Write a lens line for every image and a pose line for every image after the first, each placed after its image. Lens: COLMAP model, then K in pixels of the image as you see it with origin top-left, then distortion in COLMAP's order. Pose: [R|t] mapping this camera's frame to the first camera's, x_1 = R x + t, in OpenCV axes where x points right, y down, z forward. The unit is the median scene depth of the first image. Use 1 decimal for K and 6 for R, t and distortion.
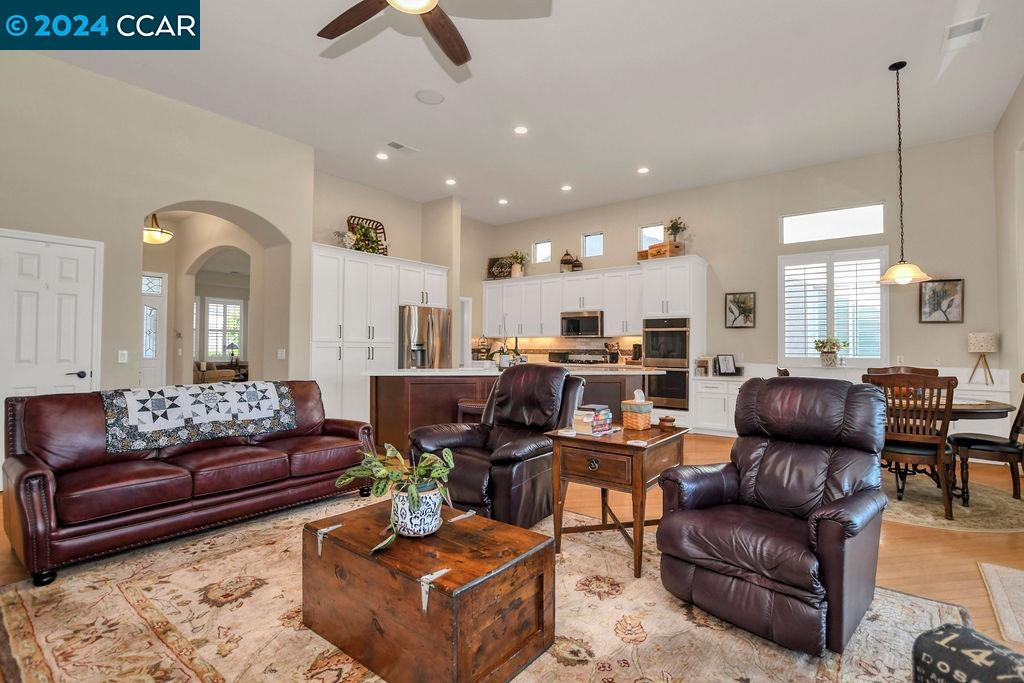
lens RADIAL K [[481.4, 0, 526.6], [0, 481.4, 340.1], [0, 0, 1]] dist [-0.021862, -0.000180]
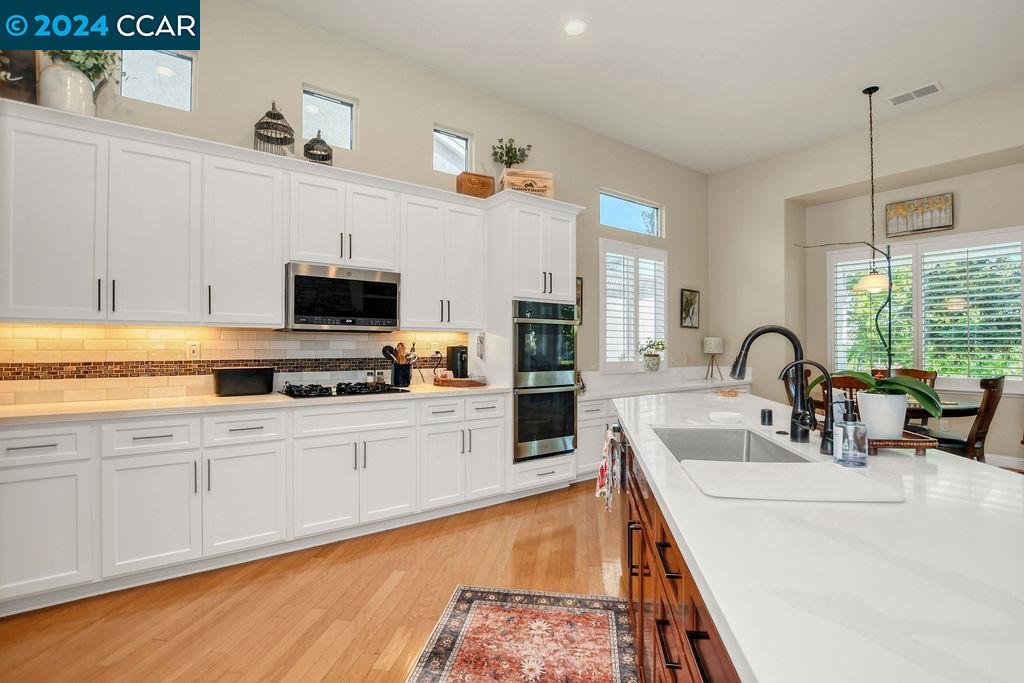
lens RADIAL K [[481.4, 0, 509.4], [0, 481.4, 341.4], [0, 0, 1]] dist [-0.021862, -0.000180]
pose [[0.282083, 0.005564, 0.959374, -0.267181], [-0.013125, 0.999912, -0.001940, 0.003324], [-0.959300, -0.012045, 0.282132, 0.826493]]
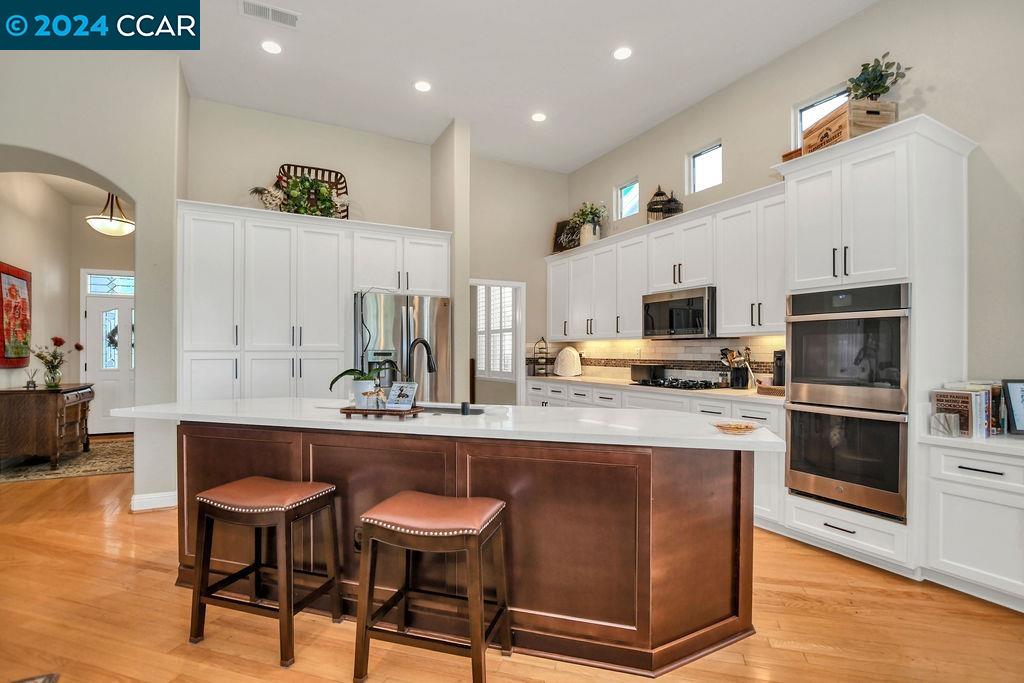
lens RADIAL K [[481.4, 0, 515.8], [0, 481.4, 350.4], [0, 0, 1]] dist [-0.021862, -0.000180]
pose [[0.909221, -0.005574, -0.416276, 0.192447], [0.010543, 0.999898, 0.009639, 0.000639], [0.416180, -0.013153, 0.909187, 0.478752]]
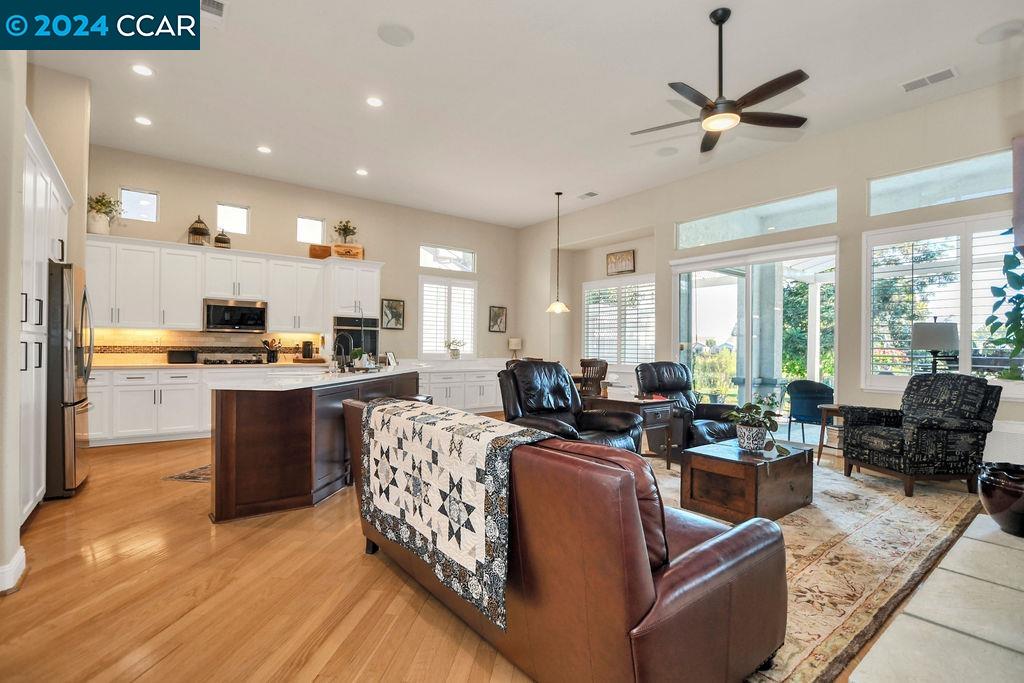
lens RADIAL K [[481.4, 0, 512.0], [0, 481.4, 347.7], [0, 0, 1]] dist [-0.021862, -0.000180]
pose [[0.277970, -0.001097, 0.960589, -0.587986], [-0.023704, 0.999687, 0.008001, 0.003894], [-0.960297, -0.024994, 0.277857, 0.359888]]
